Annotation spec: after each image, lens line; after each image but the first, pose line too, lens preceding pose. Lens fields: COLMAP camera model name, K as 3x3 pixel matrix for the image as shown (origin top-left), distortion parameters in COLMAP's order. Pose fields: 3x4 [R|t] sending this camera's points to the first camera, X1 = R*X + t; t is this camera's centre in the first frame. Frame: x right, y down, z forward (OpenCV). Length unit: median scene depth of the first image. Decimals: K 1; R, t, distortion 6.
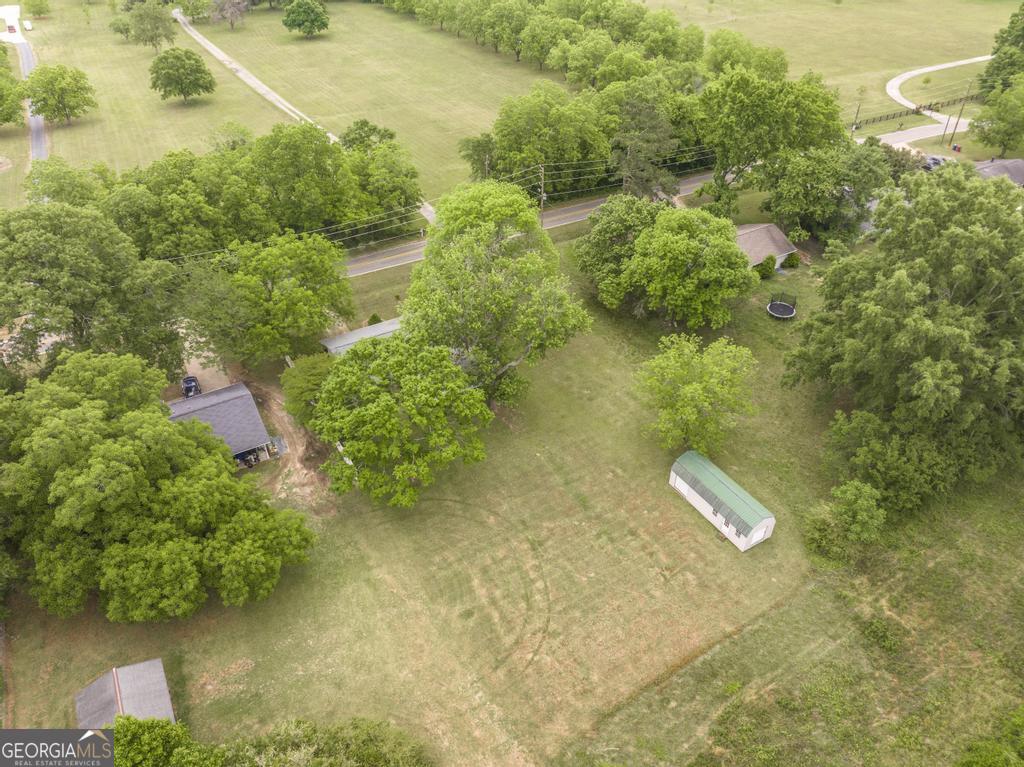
lens RADIAL K [[714.7, 0, 512.0], [0, 714.7, 383.5], [0, 0, 1]] dist [-0.039802, 0.004069]
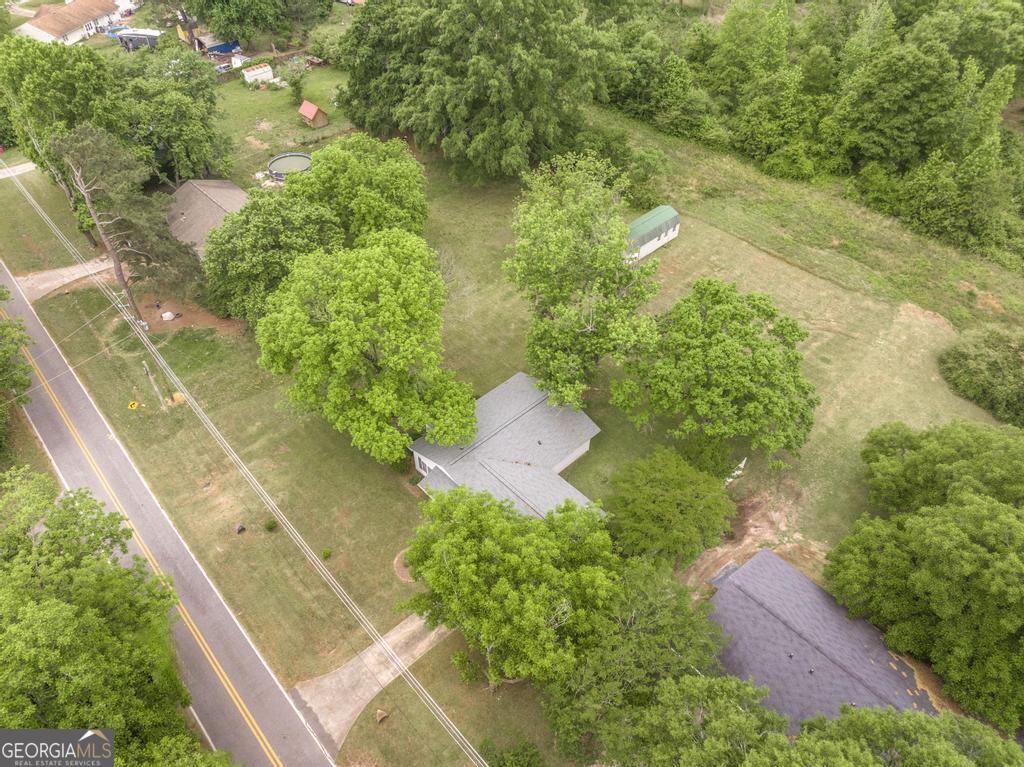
lens RADIAL K [[714.7, 0, 512.0], [0, 714.7, 383.5], [0, 0, 1]] dist [-0.039802, 0.004069]
pose [[-0.219852, -0.685824, 0.693765, -0.814222], [0.595739, 0.468768, 0.652190, -0.773427], [-0.772502, 0.556688, 0.305513, 1.050948]]
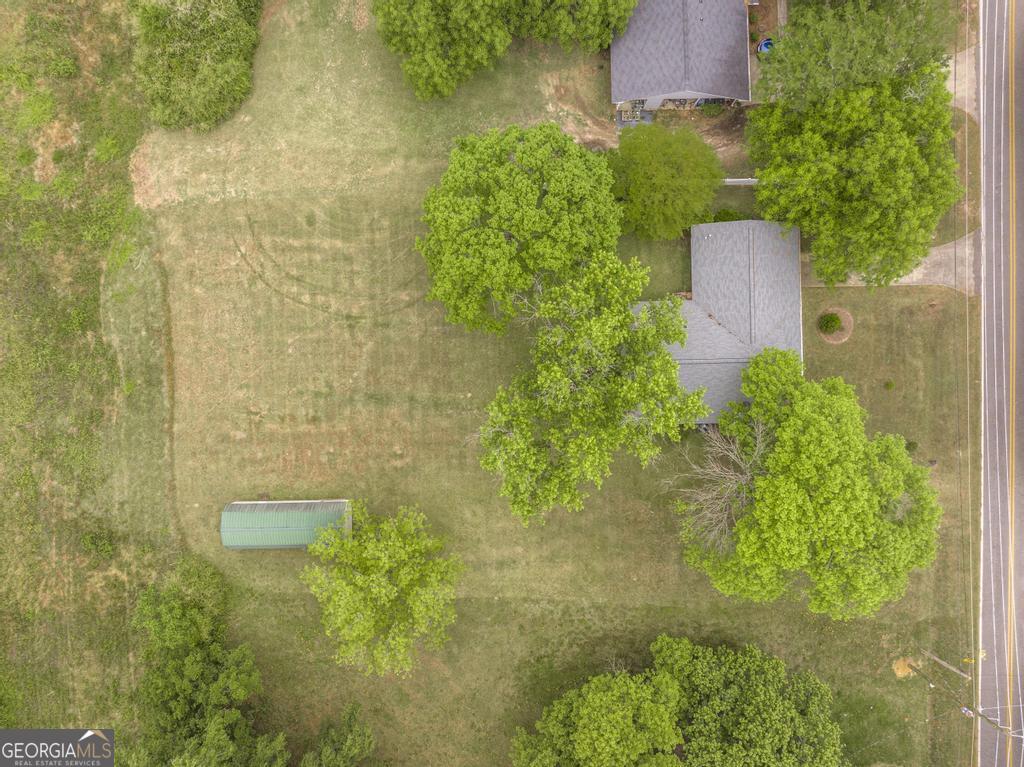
lens RADIAL K [[714.7, 0, 512.0], [0, 714.7, 383.5], [0, 0, 1]] dist [-0.039802, 0.004069]
pose [[-0.491829, 0.870691, 0.000885, -0.000323], [-0.529913, -0.300139, 0.793164, -0.722870], [0.690866, 0.389632, 0.609008, 0.651626]]
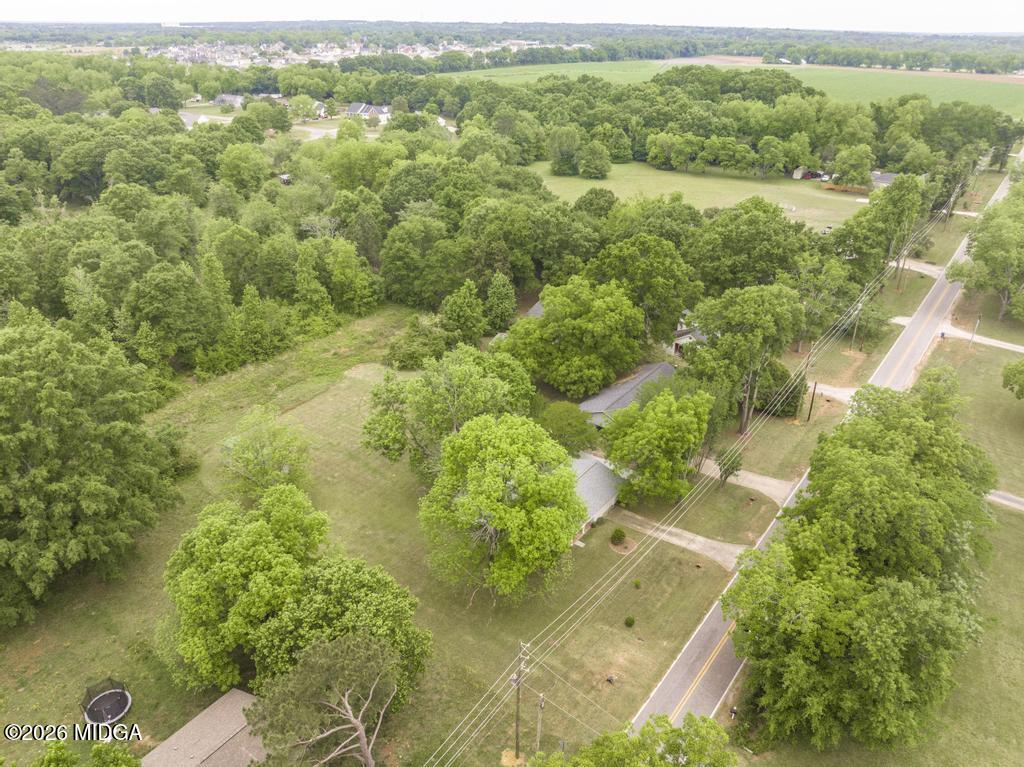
lens RADIAL K [[714.7, 0, 512.0], [0, 714.7, 383.5], [0, 0, 1]] dist [-0.039802, 0.004069]
pose [[-0.919963, 0.174614, -0.350967, 0.322556], [-0.242398, 0.450233, 0.859380, -1.406018], [0.308077, 0.875671, -0.371872, 1.736391]]
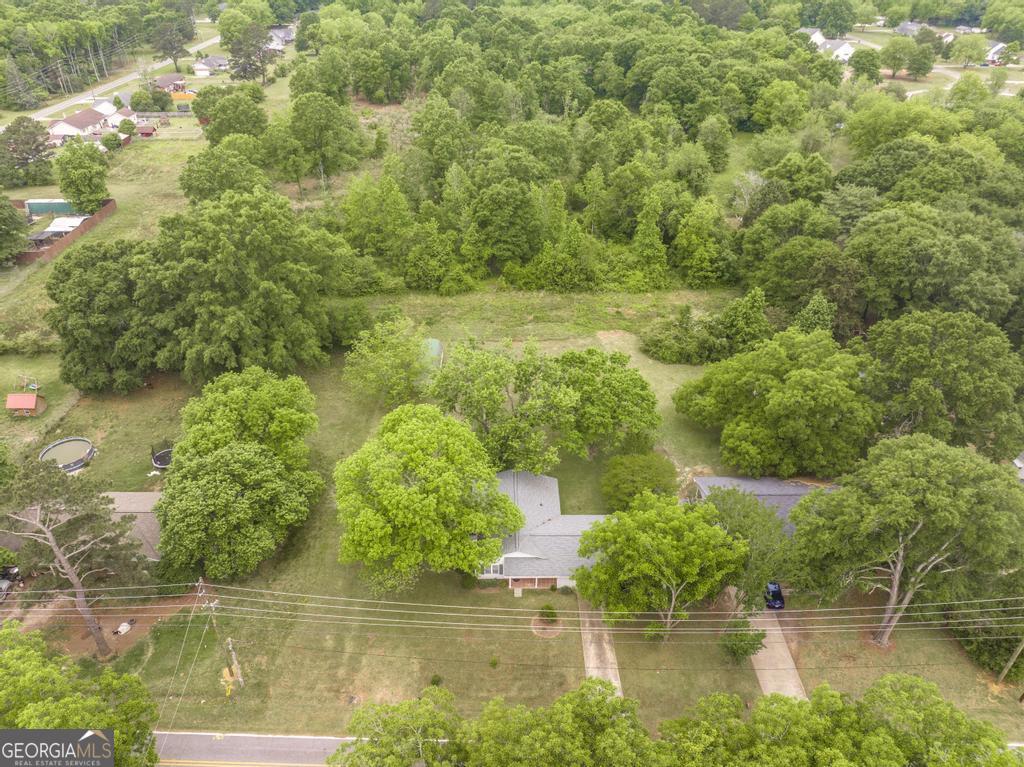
lens RADIAL K [[714.7, 0, 512.0], [0, 714.7, 383.5], [0, 0, 1]] dist [-0.039802, 0.004069]
pose [[-0.863849, -0.276606, 0.421015, -0.641998], [0.305814, 0.376179, 0.874624, -1.338163], [-0.400303, 0.884295, -0.240372, 1.515144]]
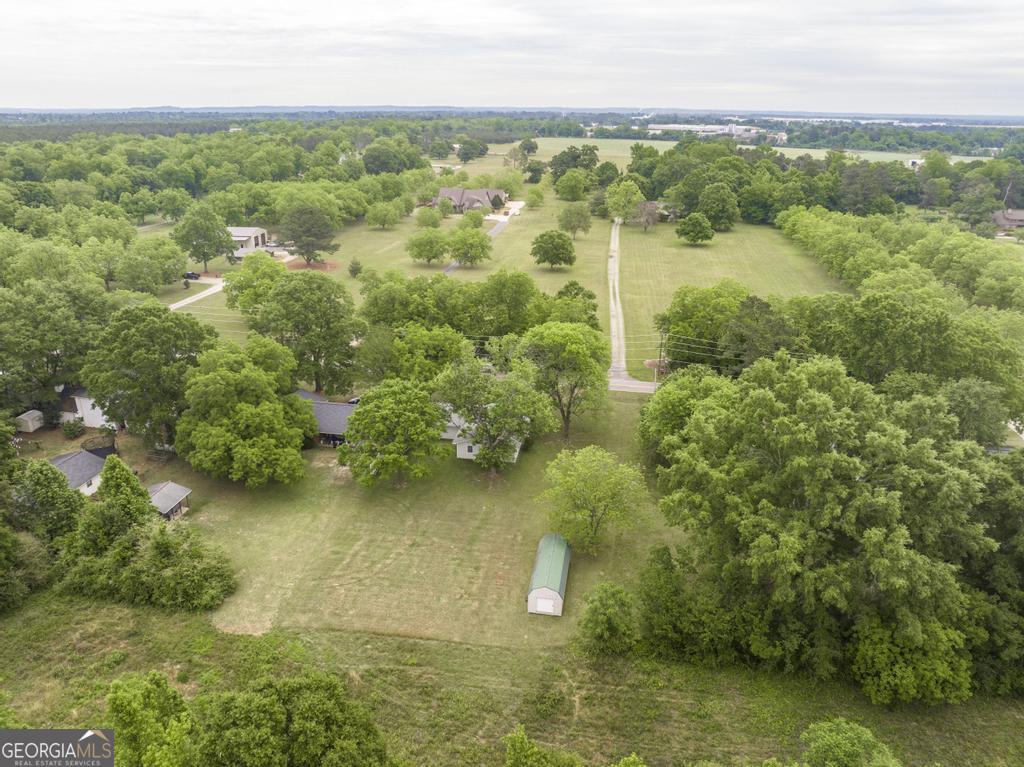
lens RADIAL K [[714.7, 0, 512.0], [0, 714.7, 383.5], [0, 0, 1]] dist [-0.039802, 0.004069]
pose [[0.765521, 0.232437, -0.599959, 0.983611], [-0.392823, 0.907348, -0.149698, 0.086821], [0.509576, 0.350275, 0.785901, -0.073064]]
